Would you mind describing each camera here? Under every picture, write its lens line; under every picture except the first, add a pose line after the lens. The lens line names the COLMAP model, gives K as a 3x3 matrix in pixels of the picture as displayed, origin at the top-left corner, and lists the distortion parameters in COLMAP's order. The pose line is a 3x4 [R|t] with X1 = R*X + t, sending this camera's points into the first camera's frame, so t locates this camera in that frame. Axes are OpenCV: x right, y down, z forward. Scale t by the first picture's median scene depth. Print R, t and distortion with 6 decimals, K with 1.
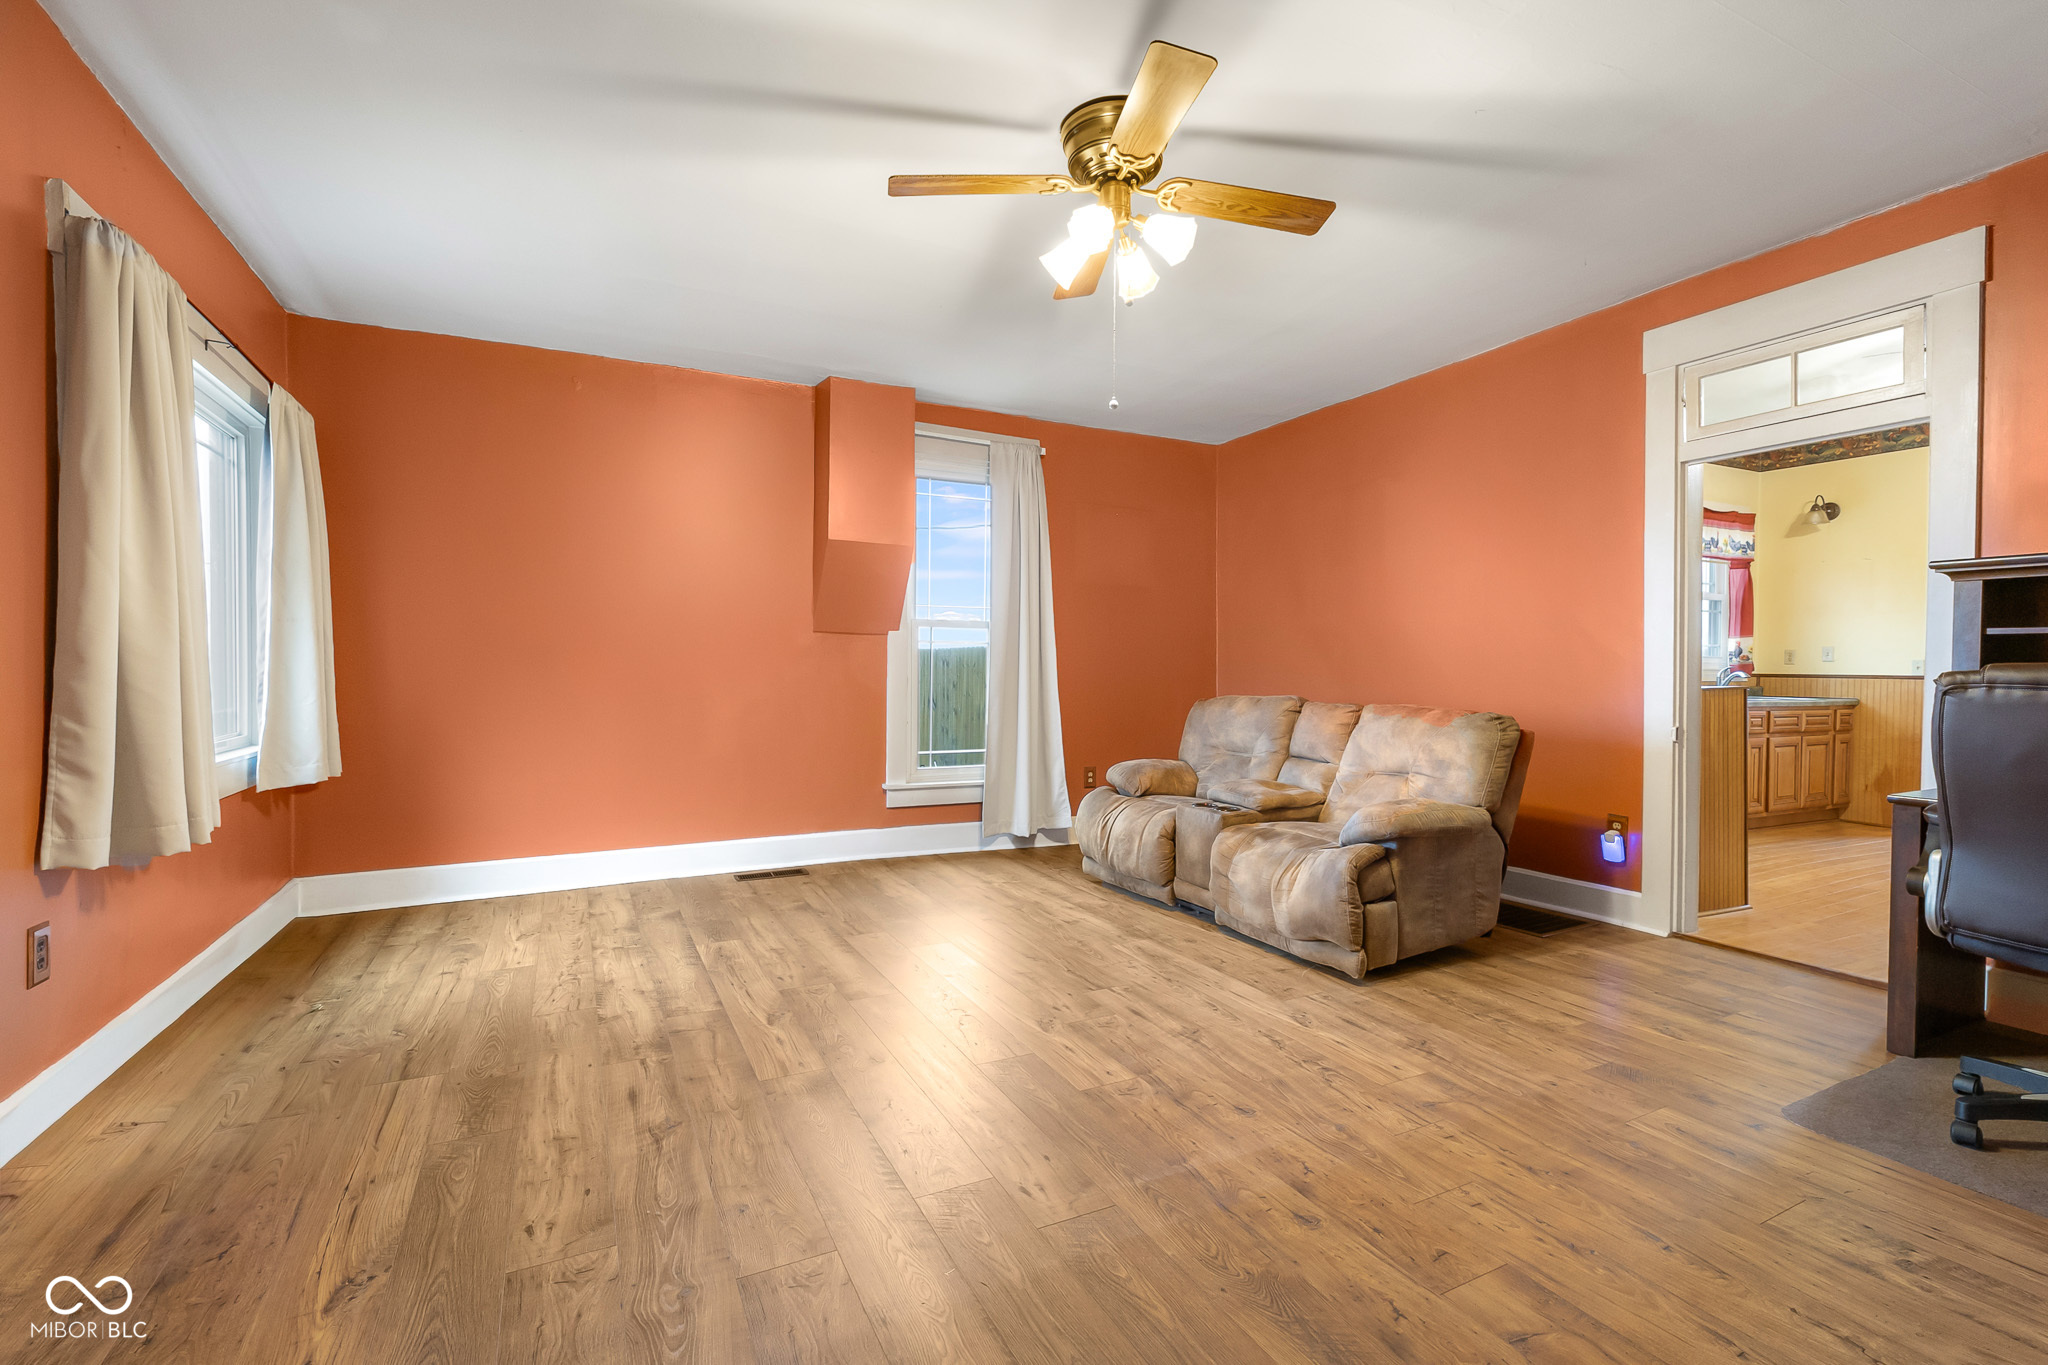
lens RADIAL K [[915.5, 0, 1010.2], [0, 915.5, 680.4], [0, 0, 1]] dist [0.000900, -0.000559]
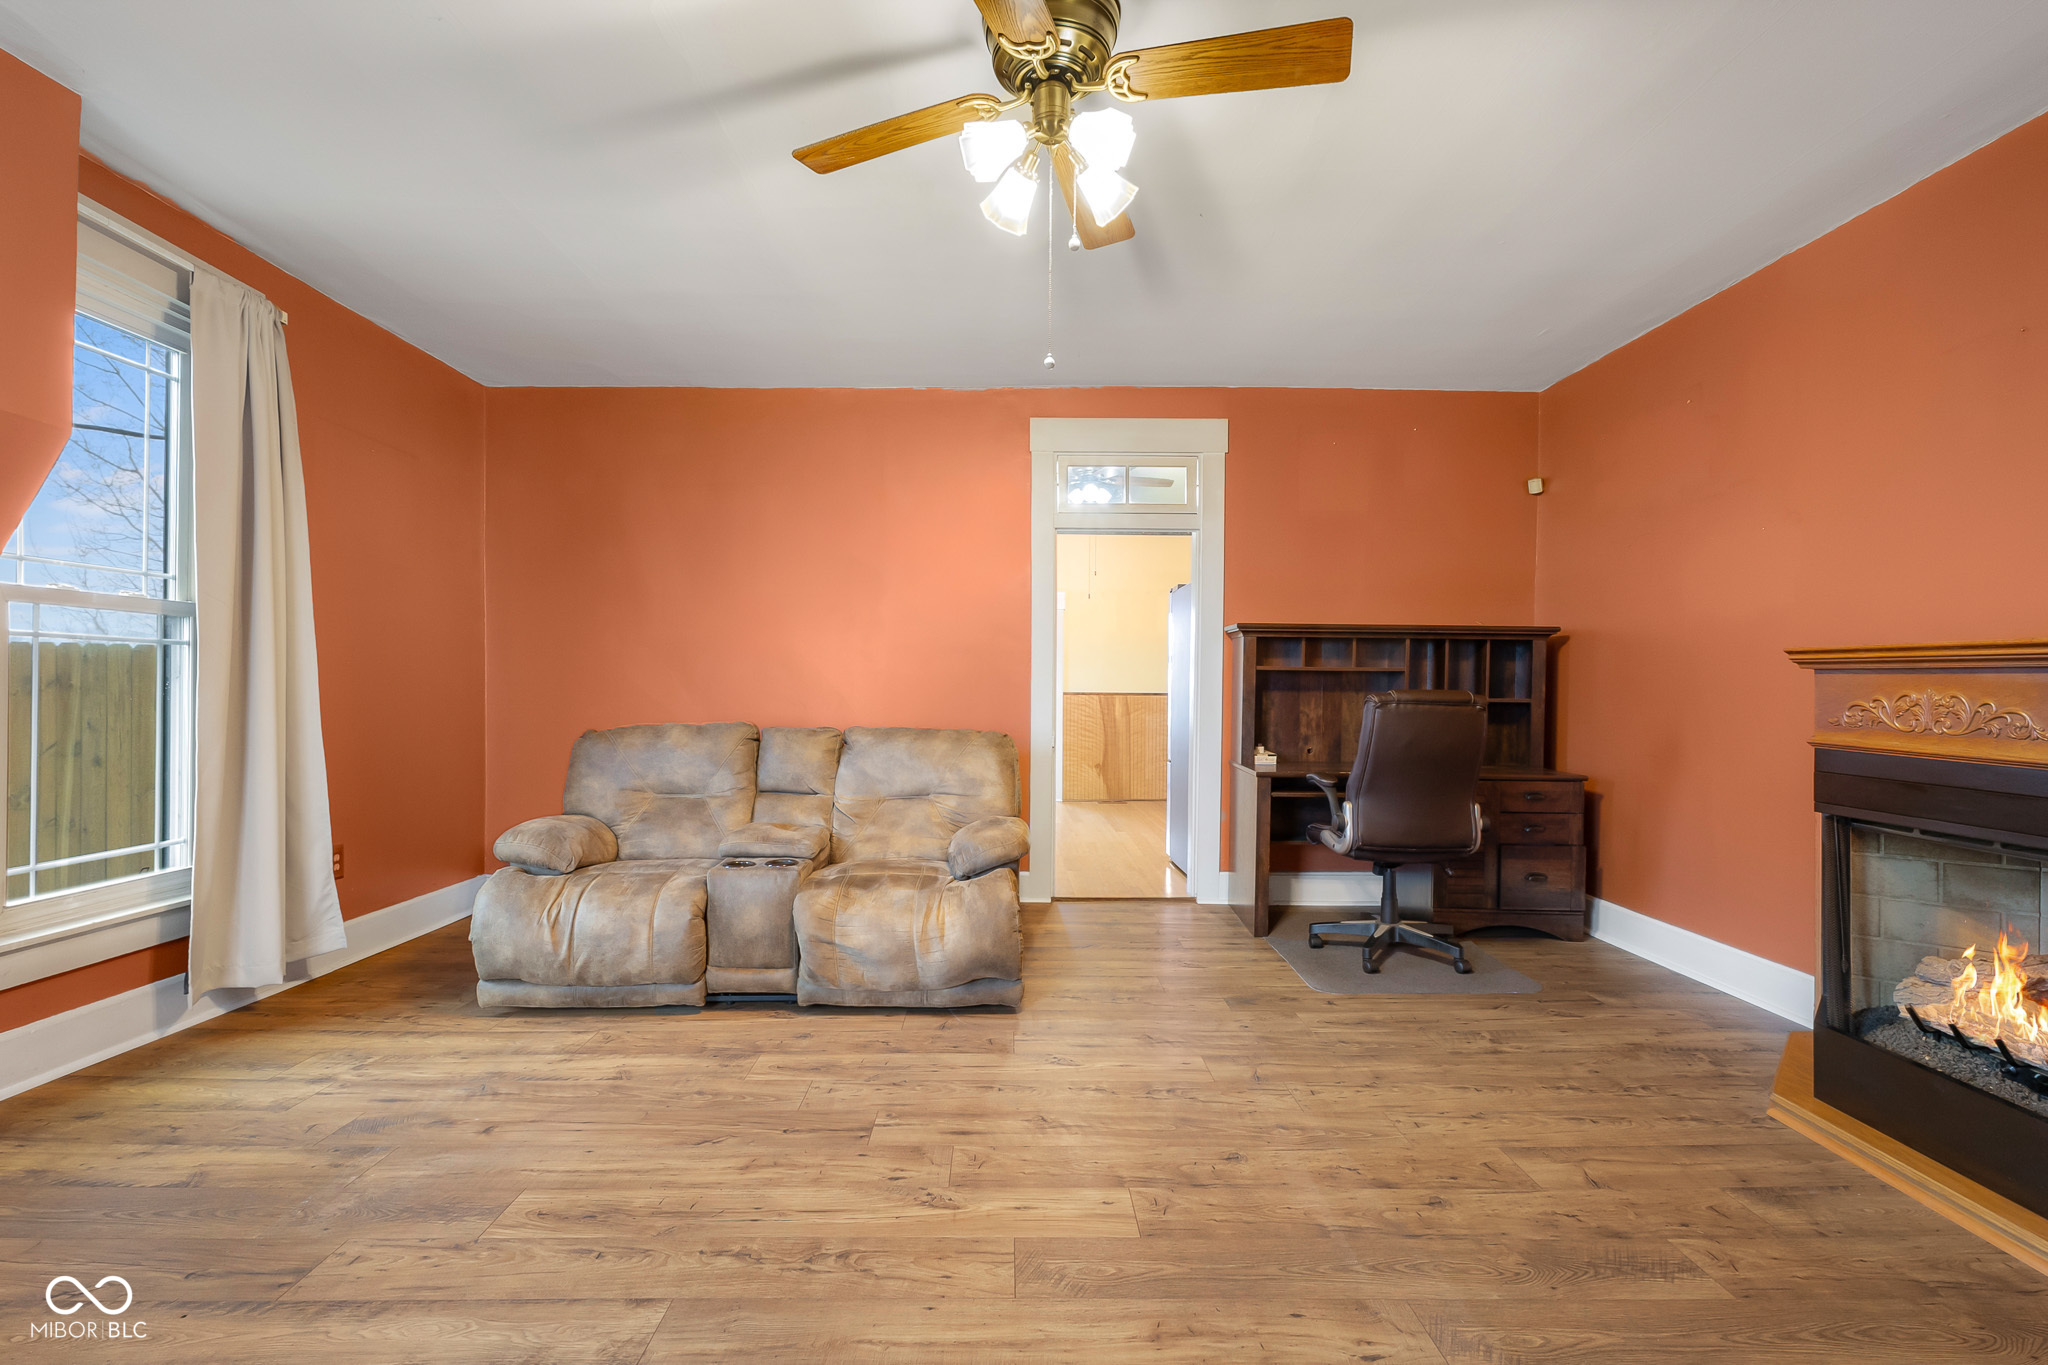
lens RADIAL K [[915.5, 0, 1030.1], [0, 915.5, 685.3], [0, 0, 1]] dist [0.000900, -0.000559]
pose [[0.426992, 0.000441, 0.904255, -0.389680], [0.007588, 0.999963, -0.004071, -0.012171], [-0.904224, 0.008600, 0.426973, 0.431694]]
